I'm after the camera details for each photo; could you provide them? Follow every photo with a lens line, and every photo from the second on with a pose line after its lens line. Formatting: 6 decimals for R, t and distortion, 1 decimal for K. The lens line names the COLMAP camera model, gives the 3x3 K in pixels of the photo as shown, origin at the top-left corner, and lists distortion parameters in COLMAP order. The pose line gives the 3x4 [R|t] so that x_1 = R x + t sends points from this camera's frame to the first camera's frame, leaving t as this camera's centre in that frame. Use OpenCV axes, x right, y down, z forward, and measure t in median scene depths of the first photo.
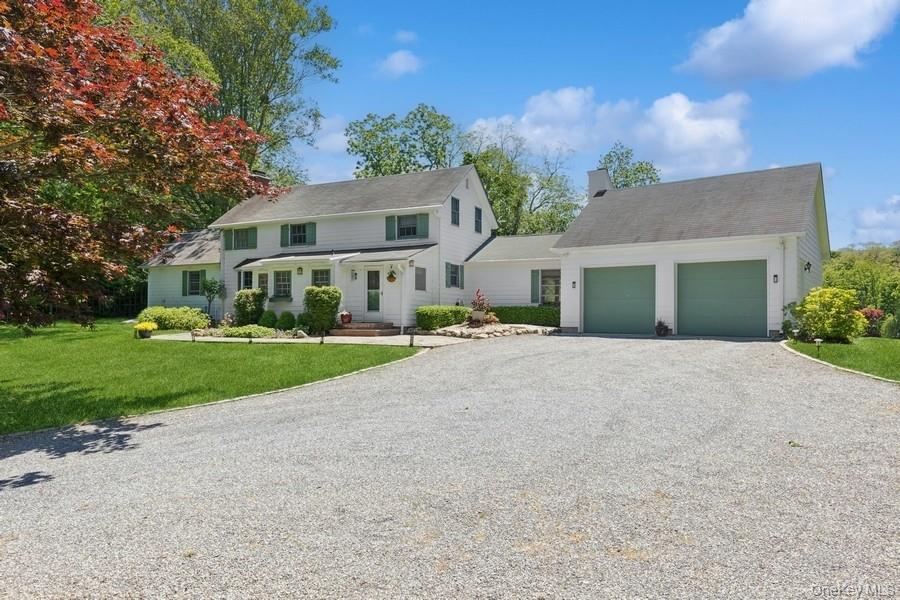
lens RADIAL K [[575.4, 0, 454.4], [0, 575.4, 303.1], [0, 0, 1]] dist [0.005268, 0.000108]
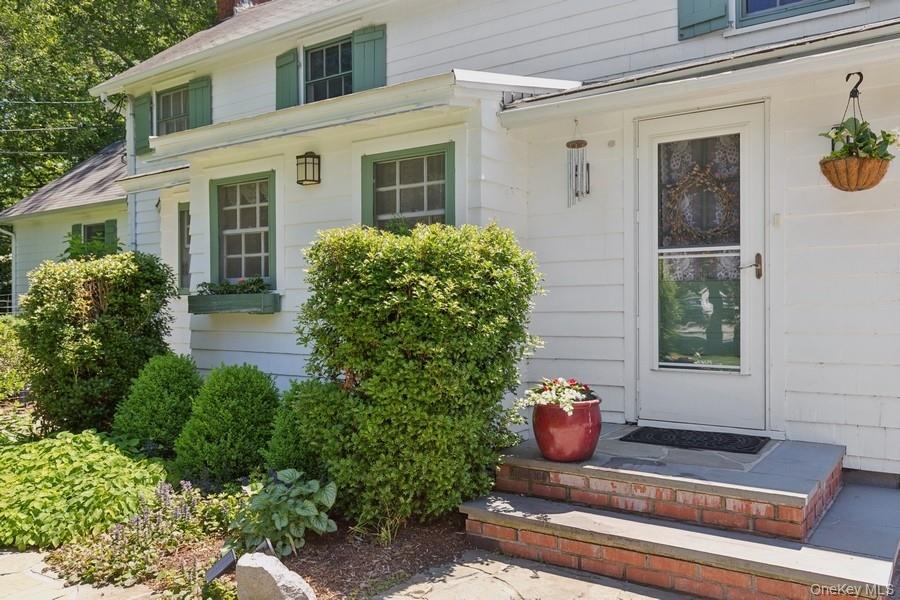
lens RADIAL K [[729.4, 0, 449.0], [0, 729.4, 299.7], [0, 0, 1]] dist [-0.000430, -0.000186]
pose [[0.986624, -0.005993, -0.162900, -0.177830], [0.008079, 0.999894, 0.012147, -0.010449], [0.162810, -0.013300, 0.986568, 0.758611]]
